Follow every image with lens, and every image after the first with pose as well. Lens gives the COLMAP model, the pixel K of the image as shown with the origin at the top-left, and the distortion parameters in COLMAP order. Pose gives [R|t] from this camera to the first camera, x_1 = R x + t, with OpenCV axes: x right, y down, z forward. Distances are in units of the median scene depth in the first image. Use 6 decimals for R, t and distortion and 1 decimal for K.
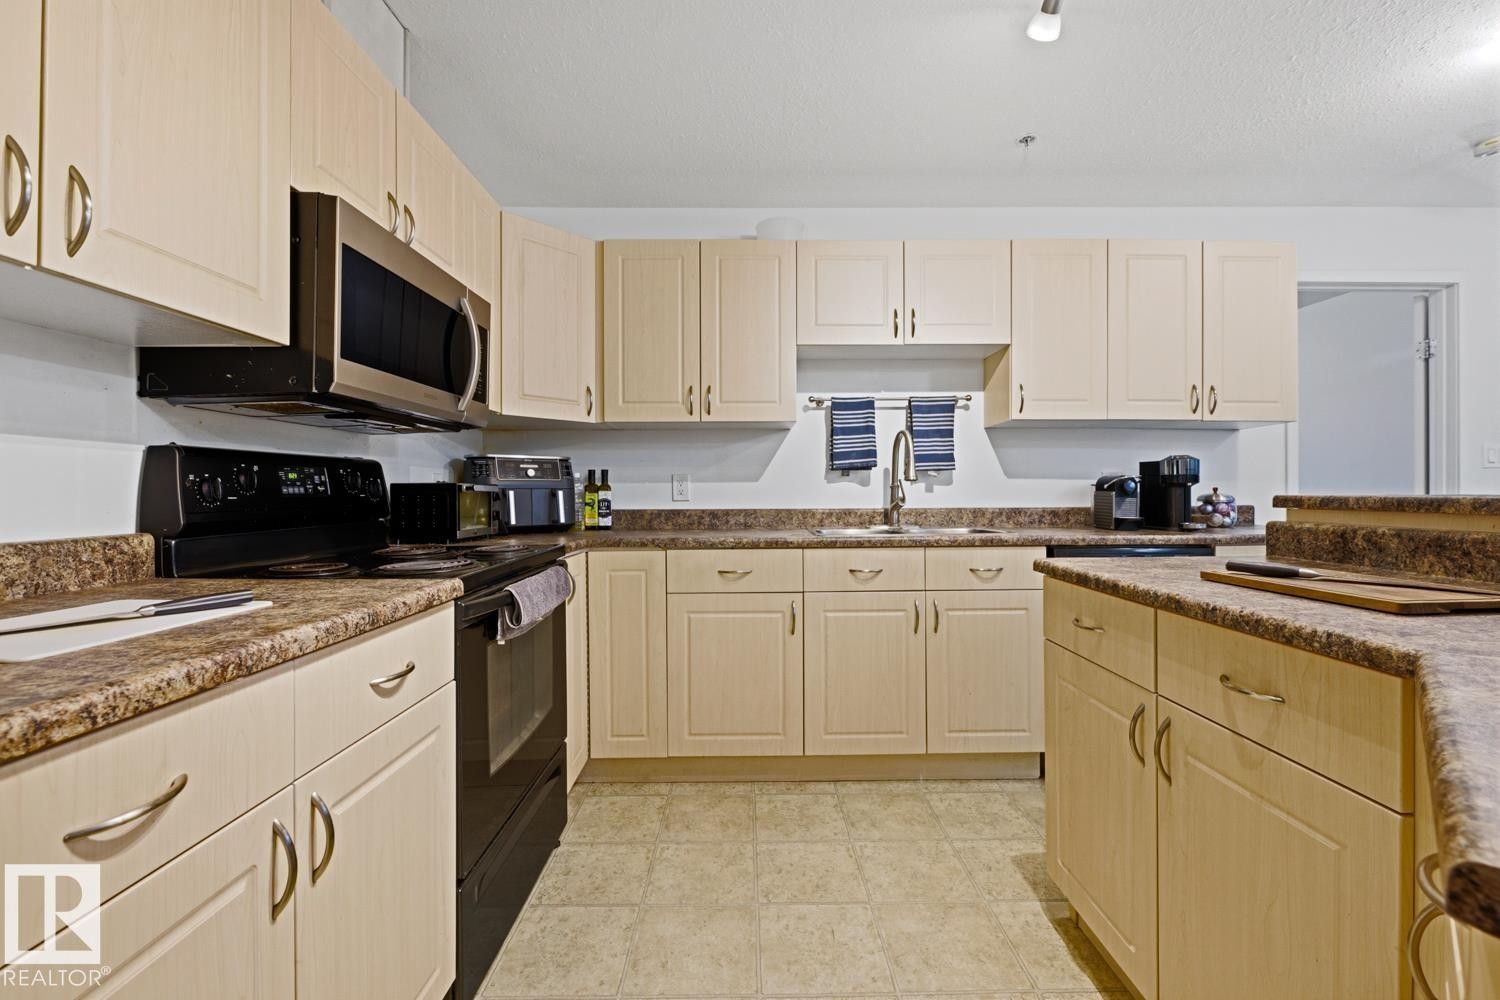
lens RADIAL K [[649.0, 0, 755.4], [0, 649.0, 492.2], [0, 0, 1]] dist [0.000199, -0.002697]
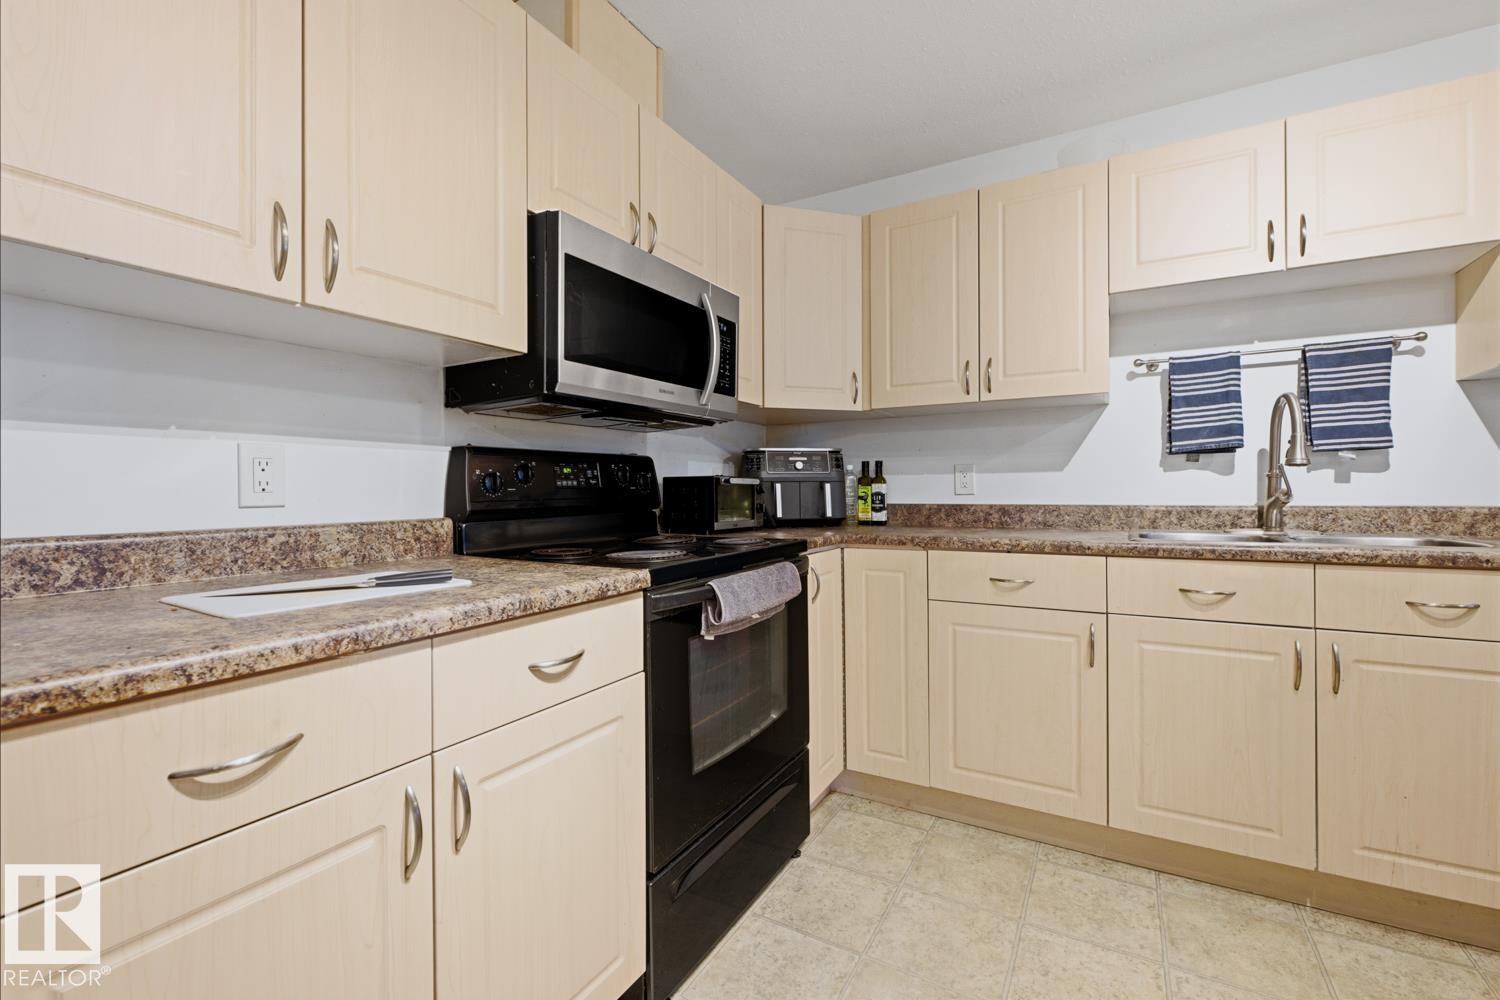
lens RADIAL K [[649.0, 0, 741.2], [0, 649.0, 491.5], [0, 0, 1]] dist [0.000199, -0.002697]
pose [[0.859252, -0.000153, -0.511553, 0.094802], [0.003219, 0.999982, 0.005107, 0.004812], [0.511542, -0.006035, 0.859237, 0.122530]]
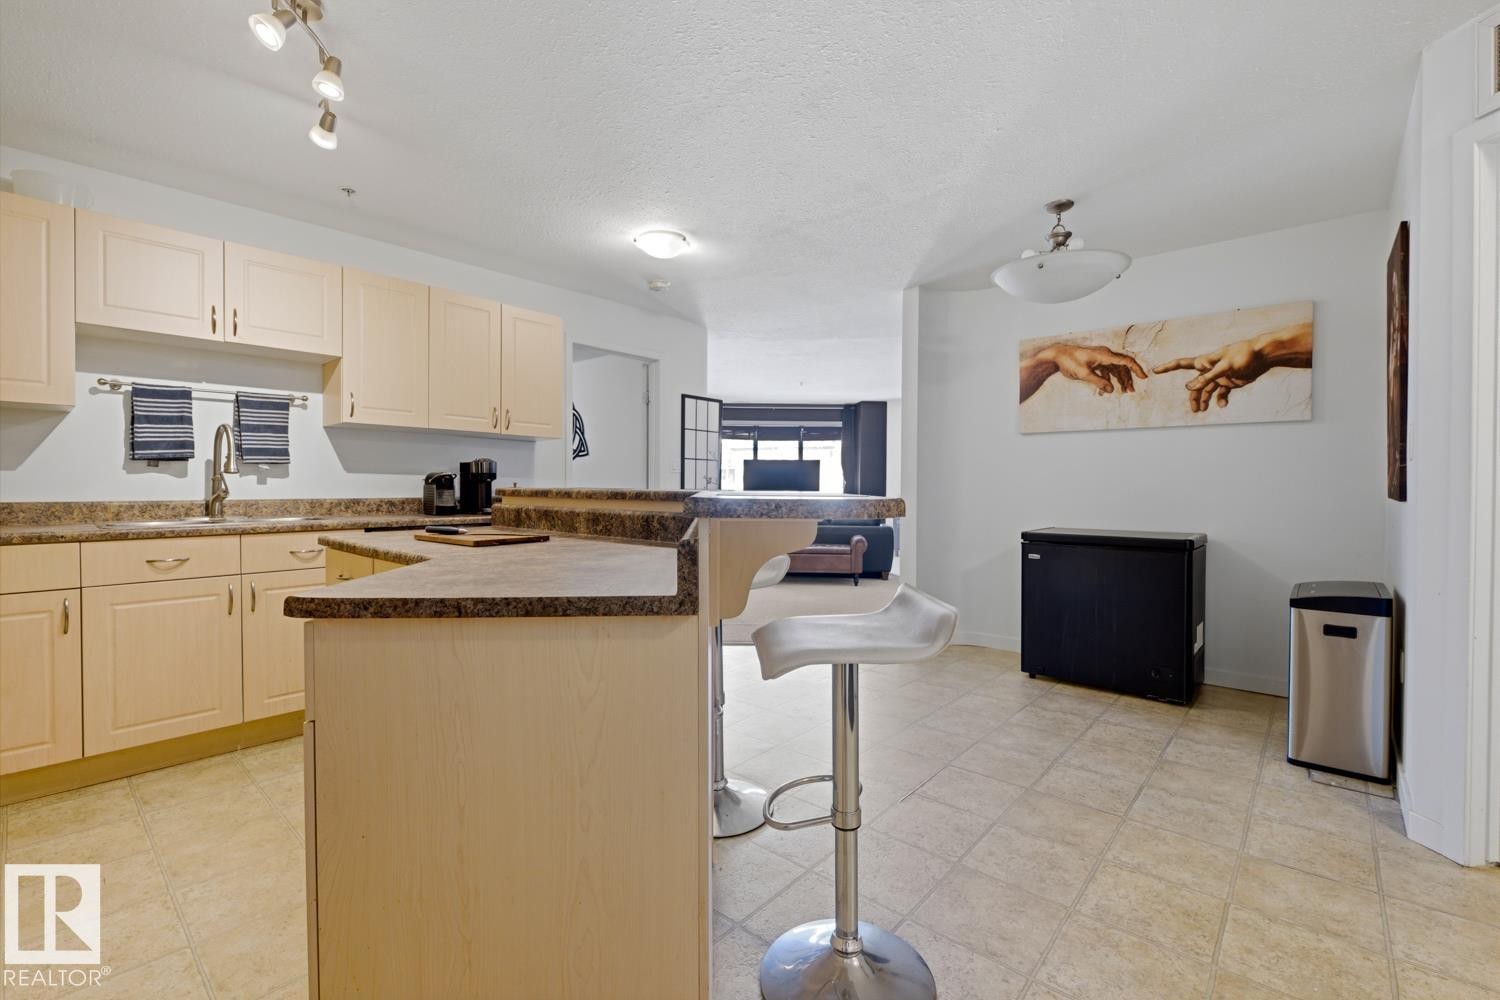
lens RADIAL K [[649.0, 0, 759.7], [0, 649.0, 494.5], [0, 0, 1]] dist [0.000199, -0.002697]
pose [[0.667754, -0.003647, 0.744373, 0.032870], [-0.006671, 0.999919, 0.010883, -0.000613], [-0.744352, -0.012232, 0.667675, -0.377501]]
